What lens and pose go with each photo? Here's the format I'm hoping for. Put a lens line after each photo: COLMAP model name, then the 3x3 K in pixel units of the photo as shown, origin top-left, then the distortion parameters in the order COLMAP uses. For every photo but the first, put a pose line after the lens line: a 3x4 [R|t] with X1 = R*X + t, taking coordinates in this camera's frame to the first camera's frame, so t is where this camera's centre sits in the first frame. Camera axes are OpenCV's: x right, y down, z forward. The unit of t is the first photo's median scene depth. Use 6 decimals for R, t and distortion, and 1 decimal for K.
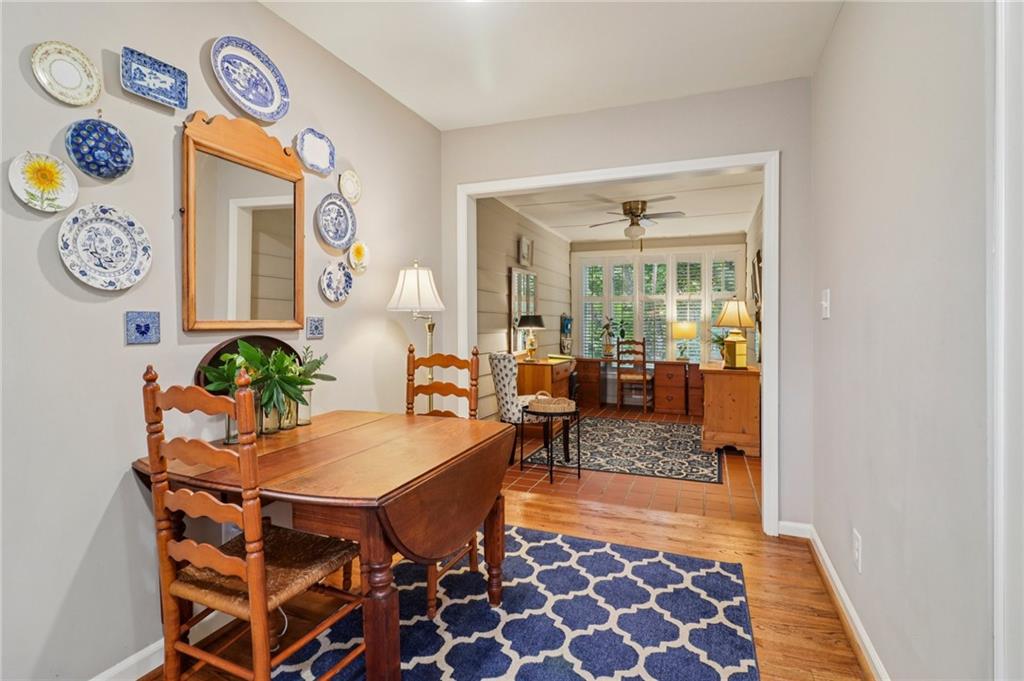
lens RADIAL K [[492.1, 0, 509.4], [0, 492.1, 329.7], [0, 0, 1]] dist [0.000247, -0.015096]
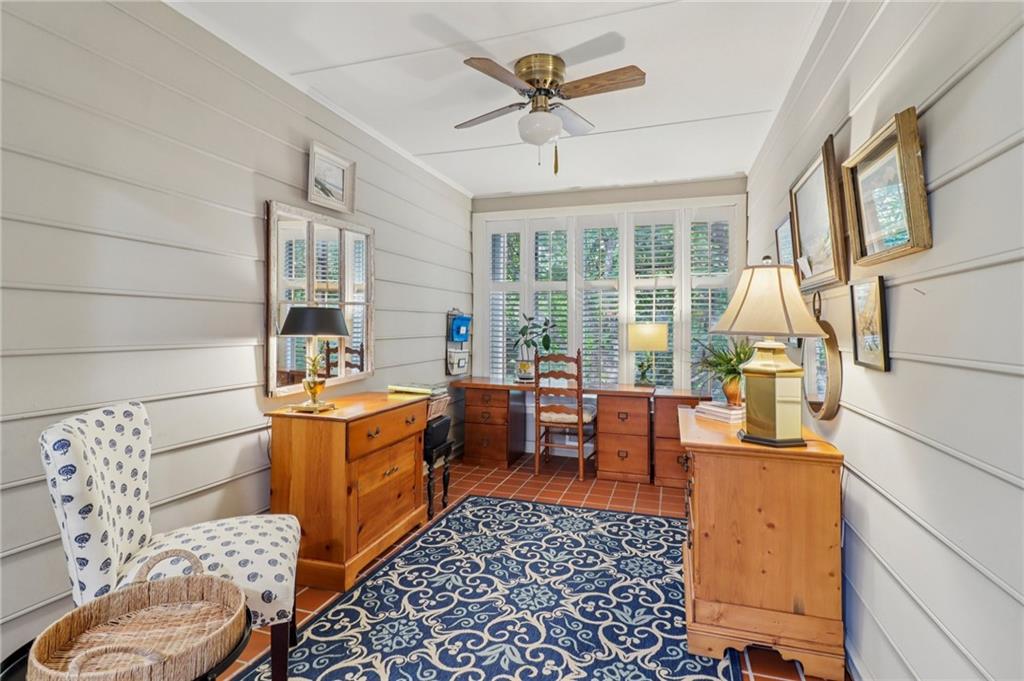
lens RADIAL K [[485.8, 0, 514.4], [0, 485.8, 326.1], [0, 0, 1]] dist [0.002158, 0.000485]
pose [[0.997395, 0.000487, 0.072134, 0.155845], [0.000233, 0.999950, -0.009968, -0.006250], [-0.072136, 0.009959, 0.997345, 0.432850]]
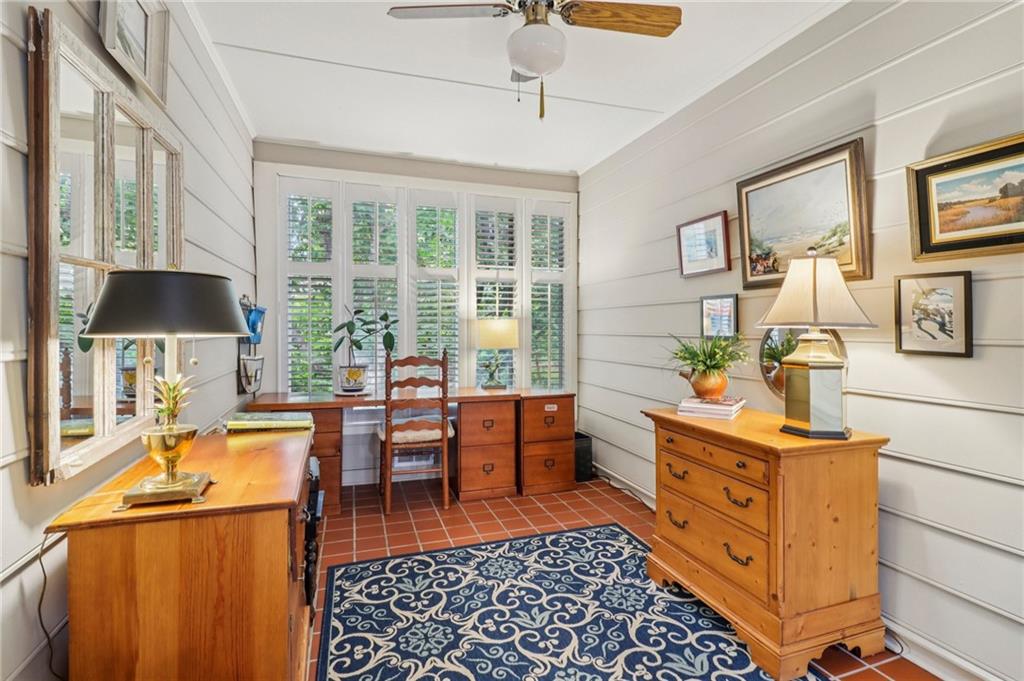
lens RADIAL K [[490.6, 0, 512.7], [0, 490.6, 326.2], [0, 0, 1]] dist [0.001285, 0.000011]
pose [[0.758764, -0.000998, 0.651365, 0.014352], [0.006208, 0.999964, -0.005700, -0.003900], [-0.651336, 0.008368, 0.758743, 0.595594]]
